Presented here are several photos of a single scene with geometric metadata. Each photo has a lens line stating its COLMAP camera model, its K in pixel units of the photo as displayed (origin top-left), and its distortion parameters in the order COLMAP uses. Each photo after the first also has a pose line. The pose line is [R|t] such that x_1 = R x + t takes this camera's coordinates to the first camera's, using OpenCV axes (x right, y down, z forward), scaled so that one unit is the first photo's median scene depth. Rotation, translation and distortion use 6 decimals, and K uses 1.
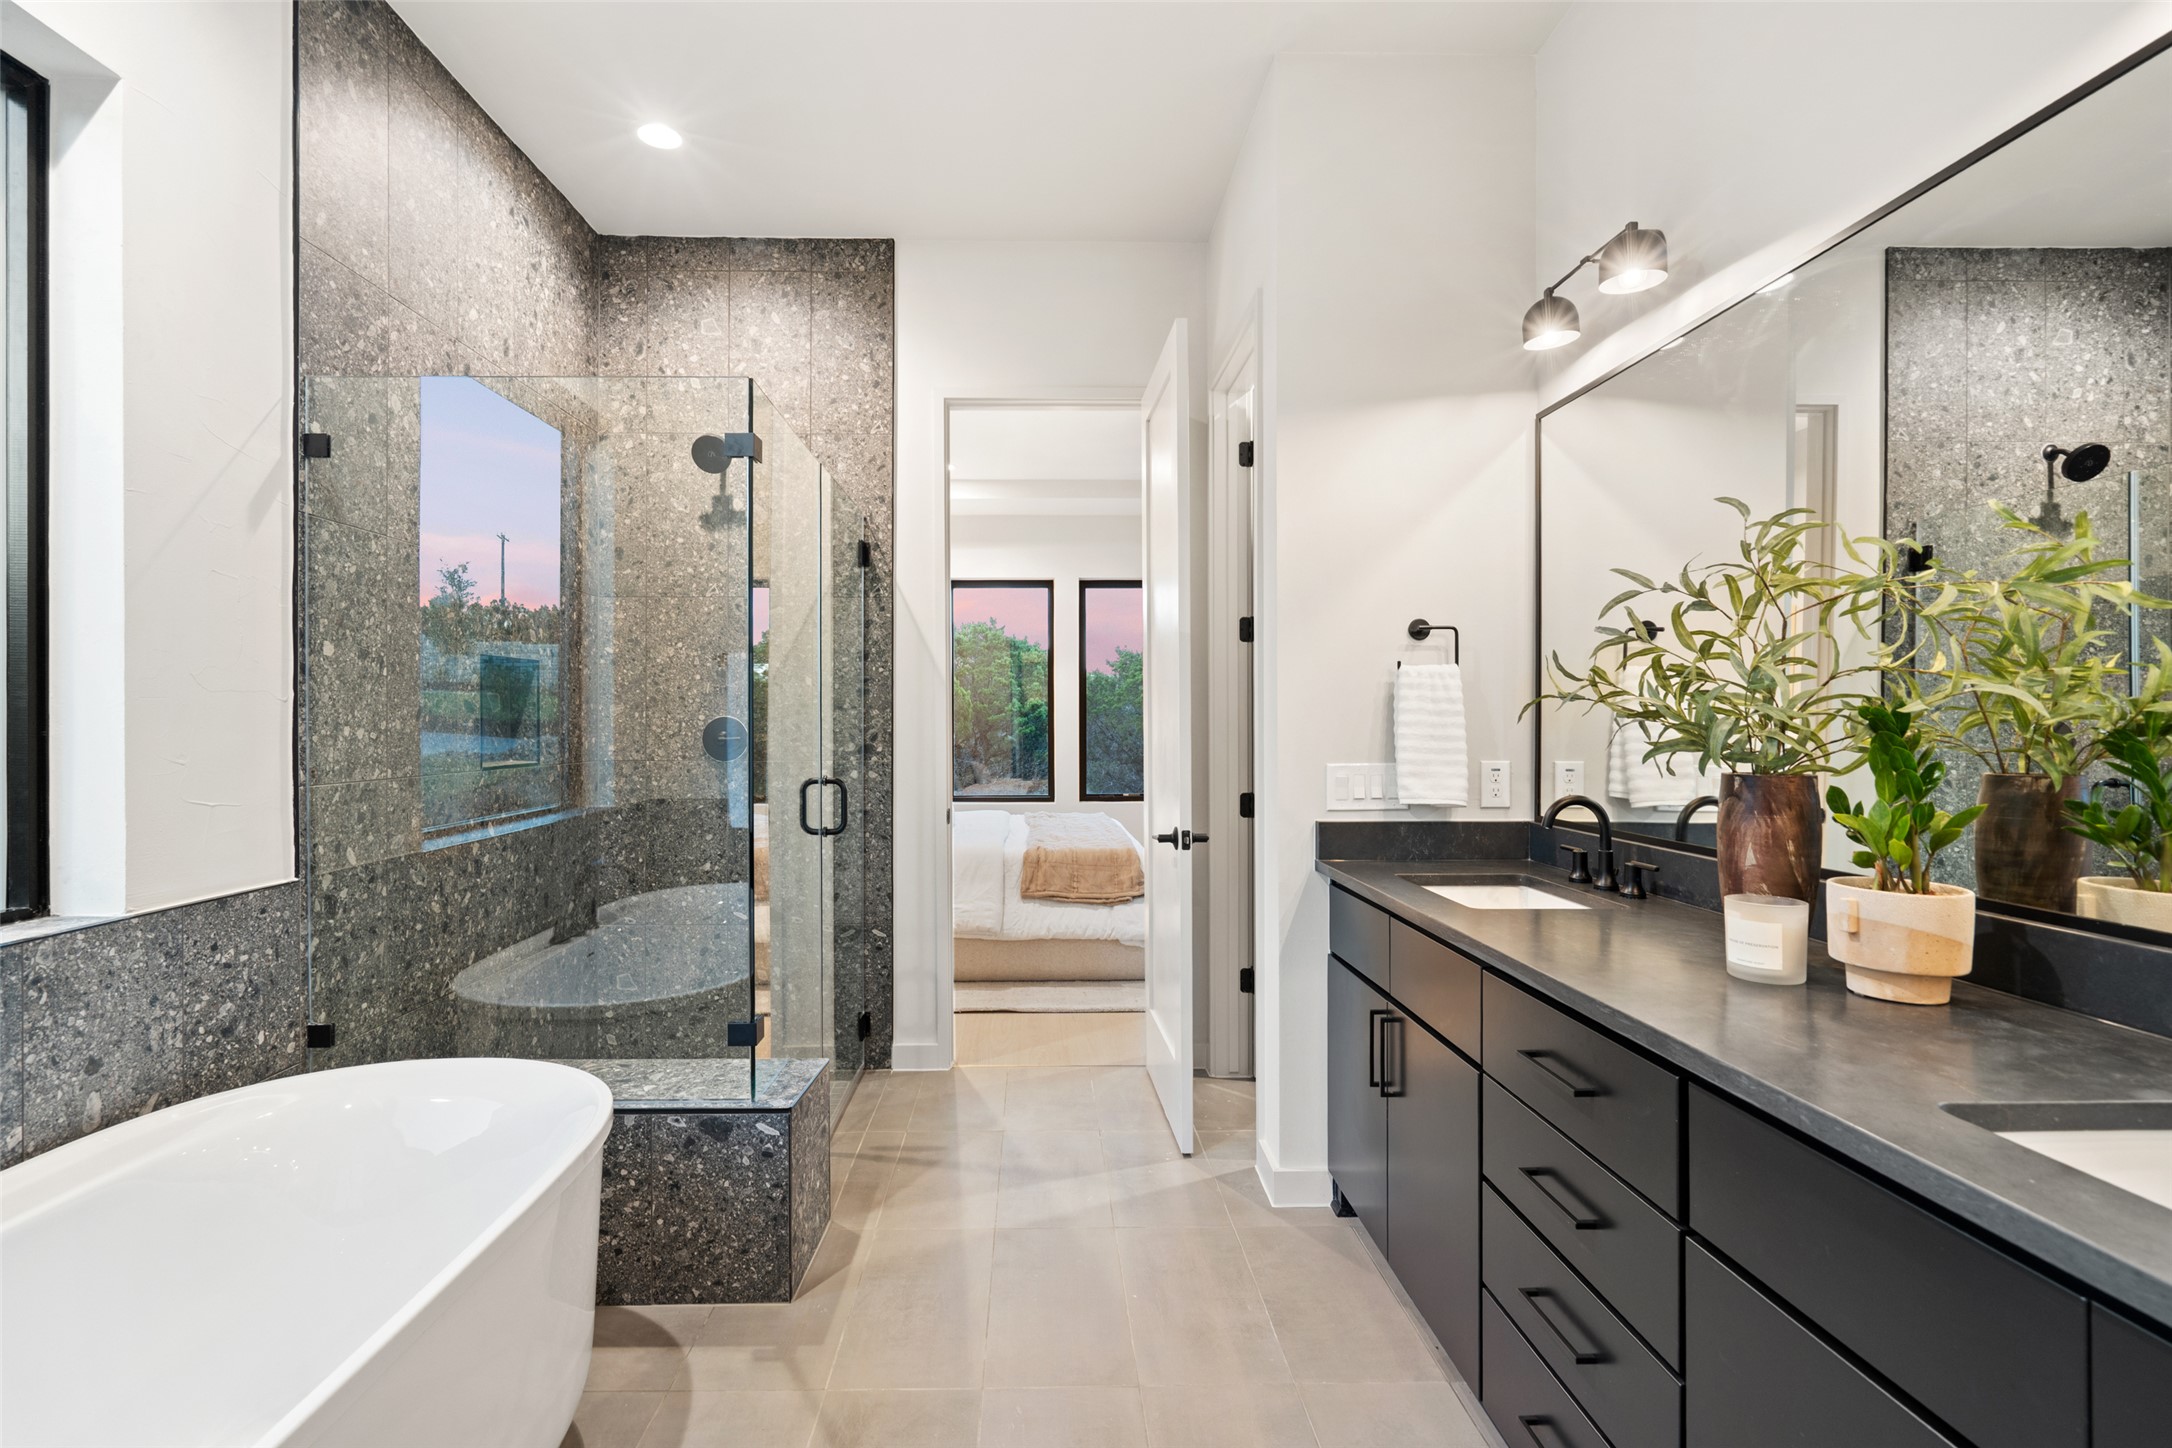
lens RADIAL K [[995.3, 0, 1081.7], [0, 995.3, 721.6], [0, 0, 1]] dist [-0.008184, 0.004326]
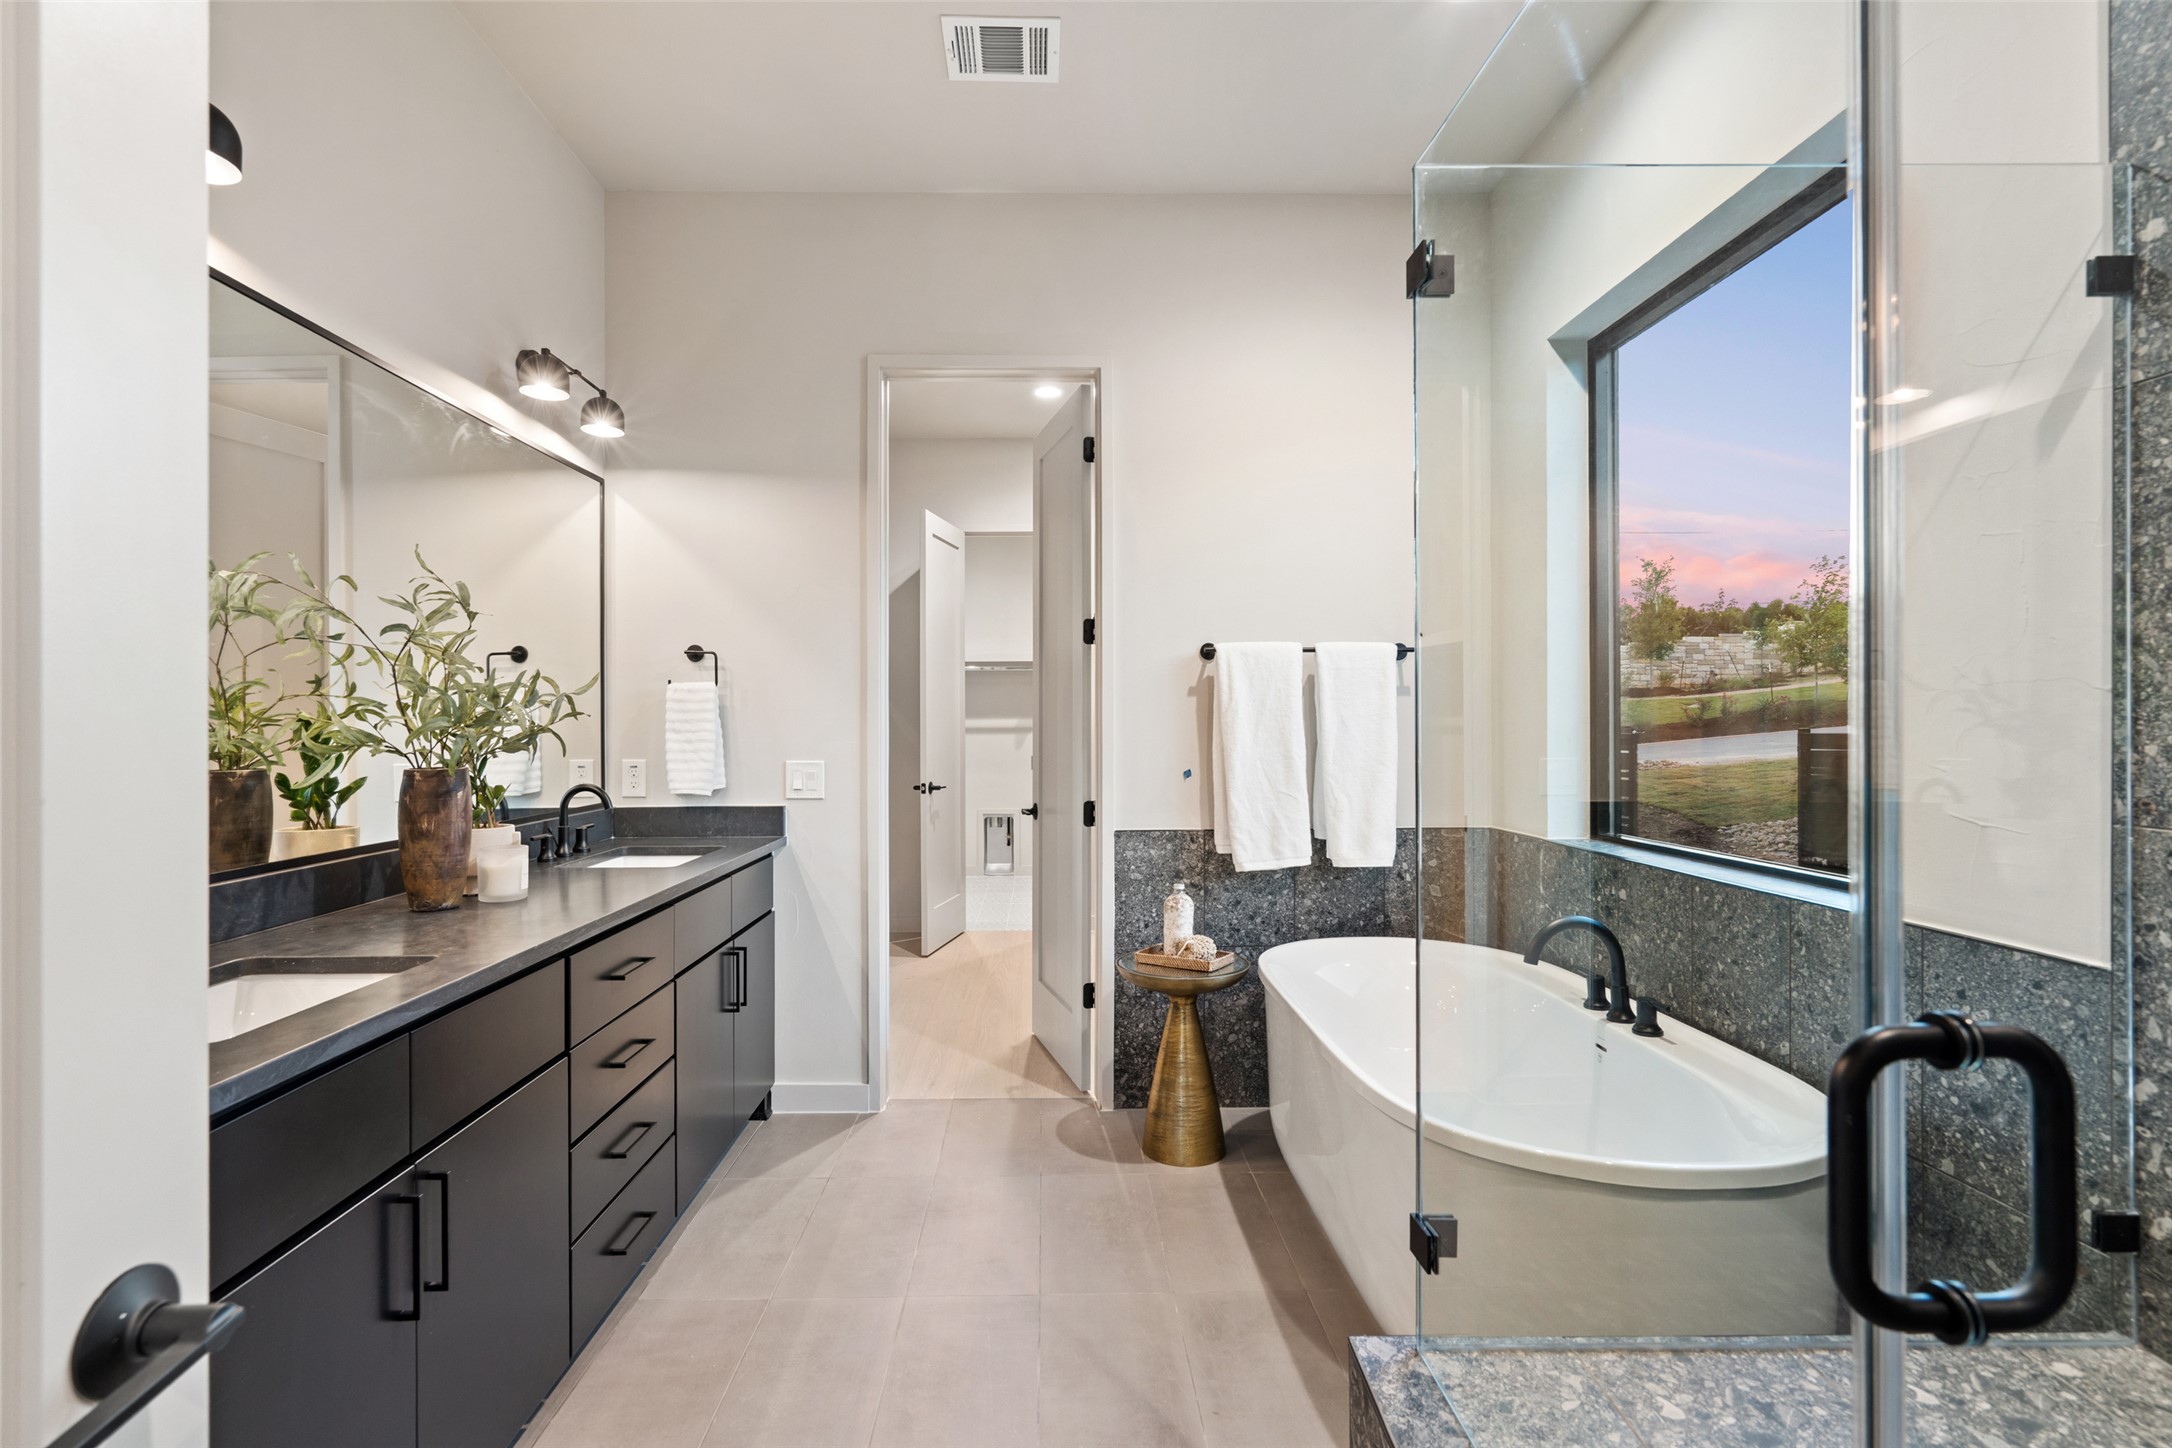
lens RADIAL K [[995.3, 0, 1066.5], [0, 995.3, 718.6], [0, 0, 1]] dist [-0.008184, 0.004326]
pose [[-0.999840, 0.009622, 0.015096, -0.090763], [0.009610, 0.999953, -0.000895, -0.005692], [-0.015104, -0.000750, -0.999886, 1.165794]]
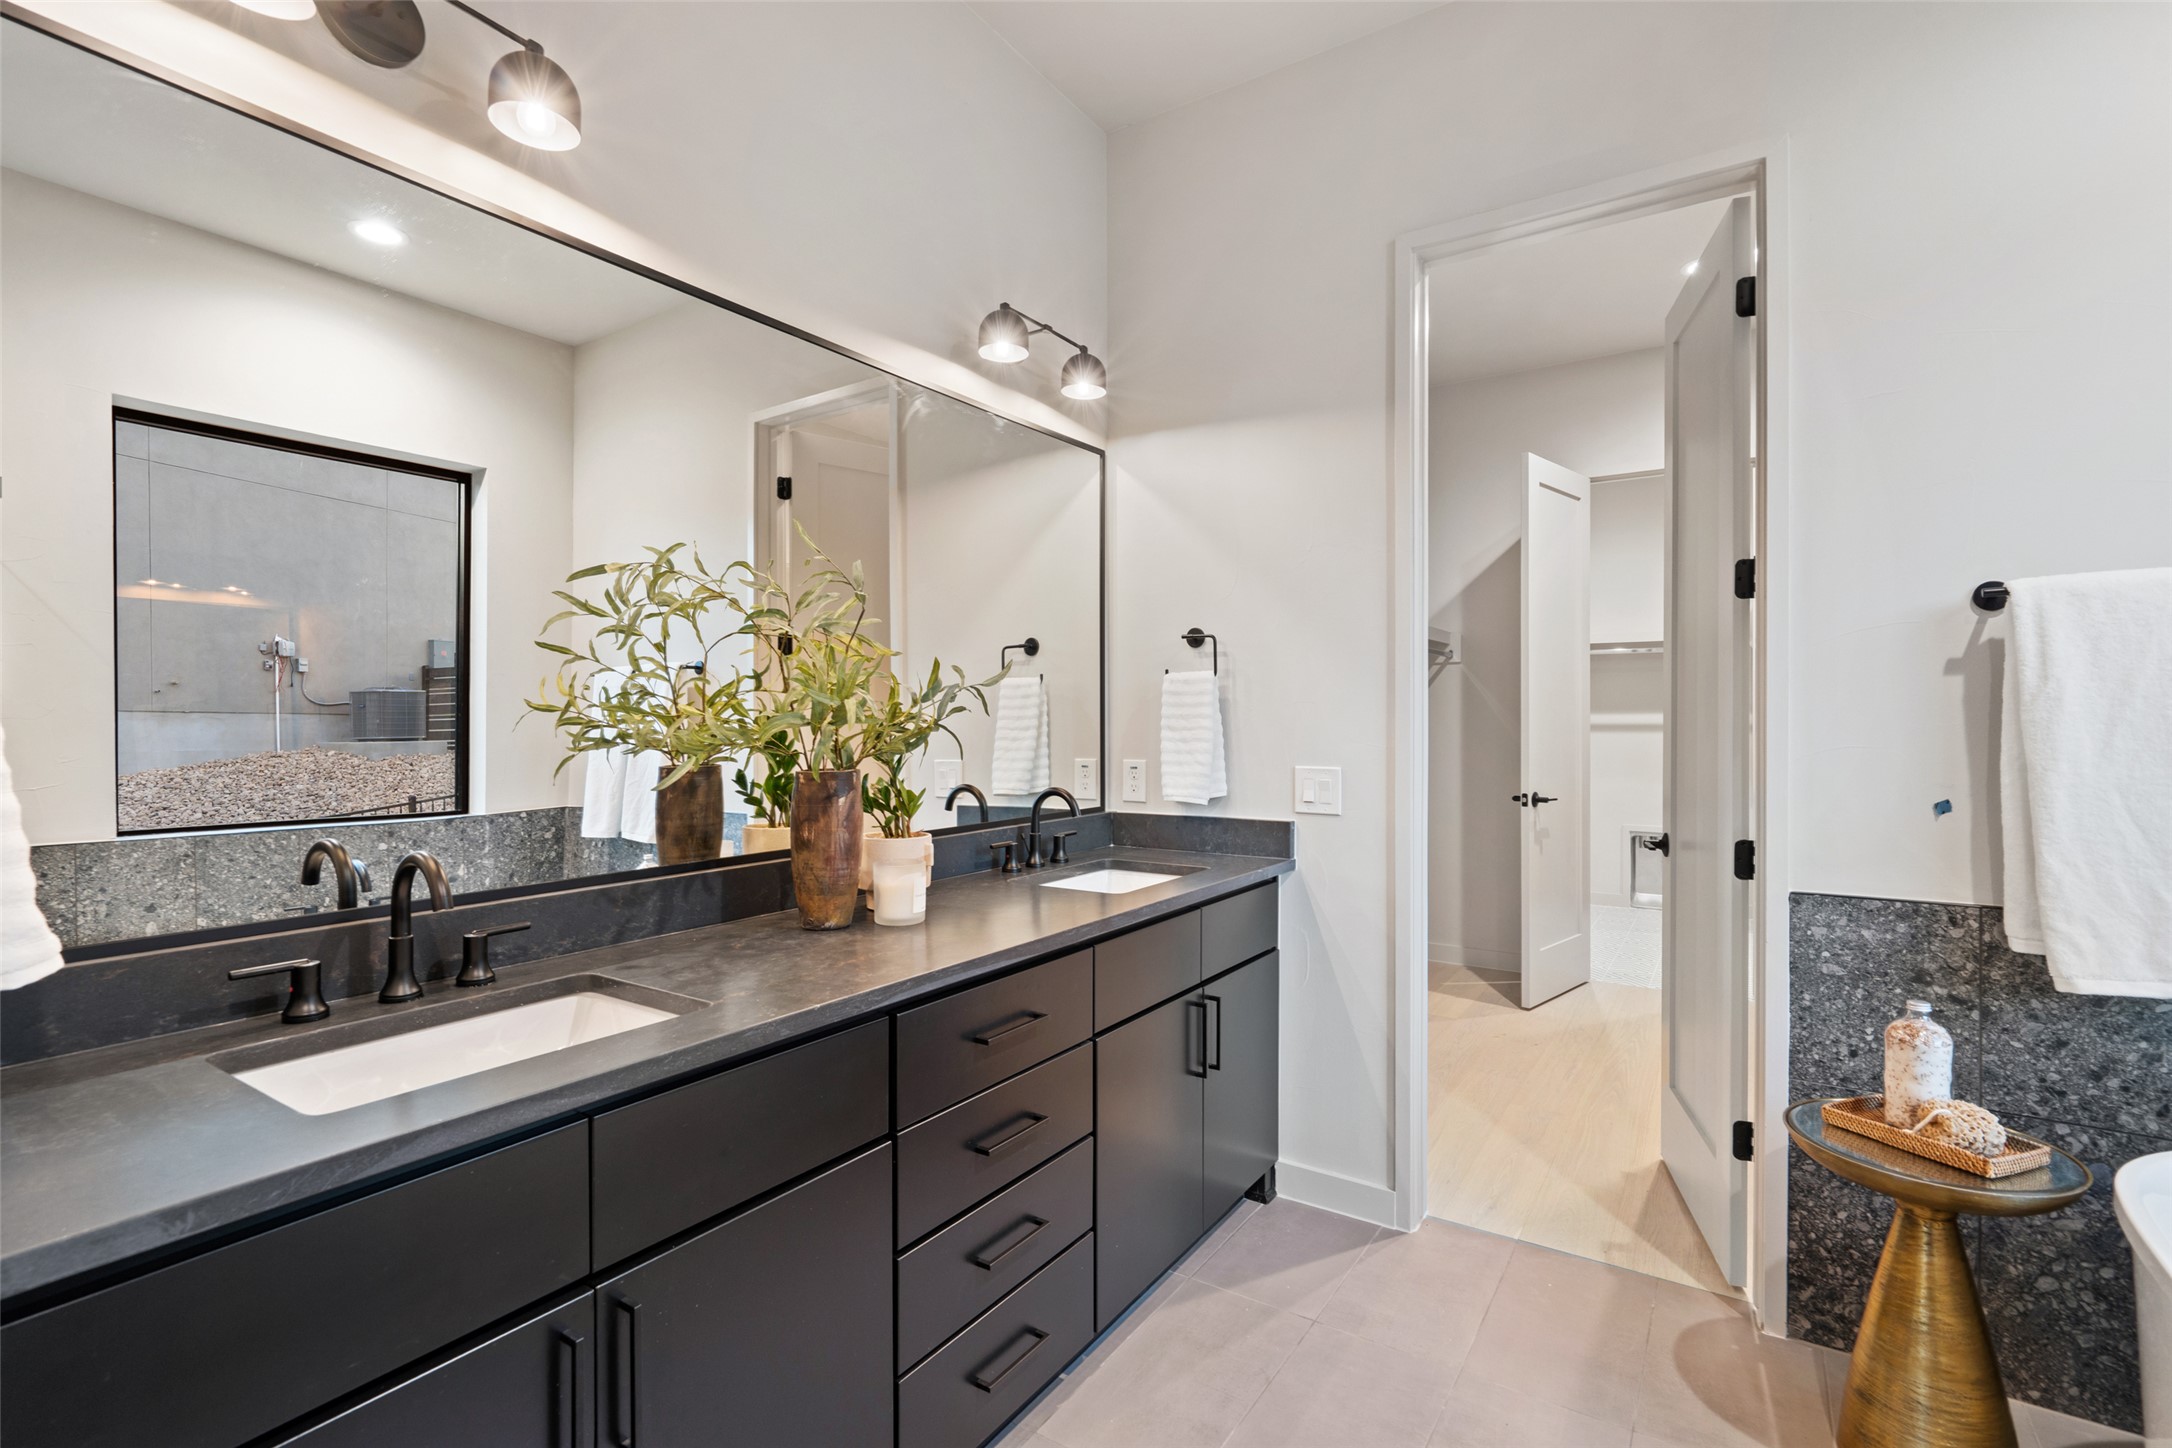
lens RADIAL K [[995.3, 0, 1087.2], [0, 995.3, 718.7], [0, 0, 1]] dist [-0.008184, 0.004326]
pose [[-0.812797, 0.007907, 0.582494, -0.117486], [0.008677, 0.999961, -0.001466, -0.005553], [-0.582483, 0.003862, -0.812834, 0.996266]]
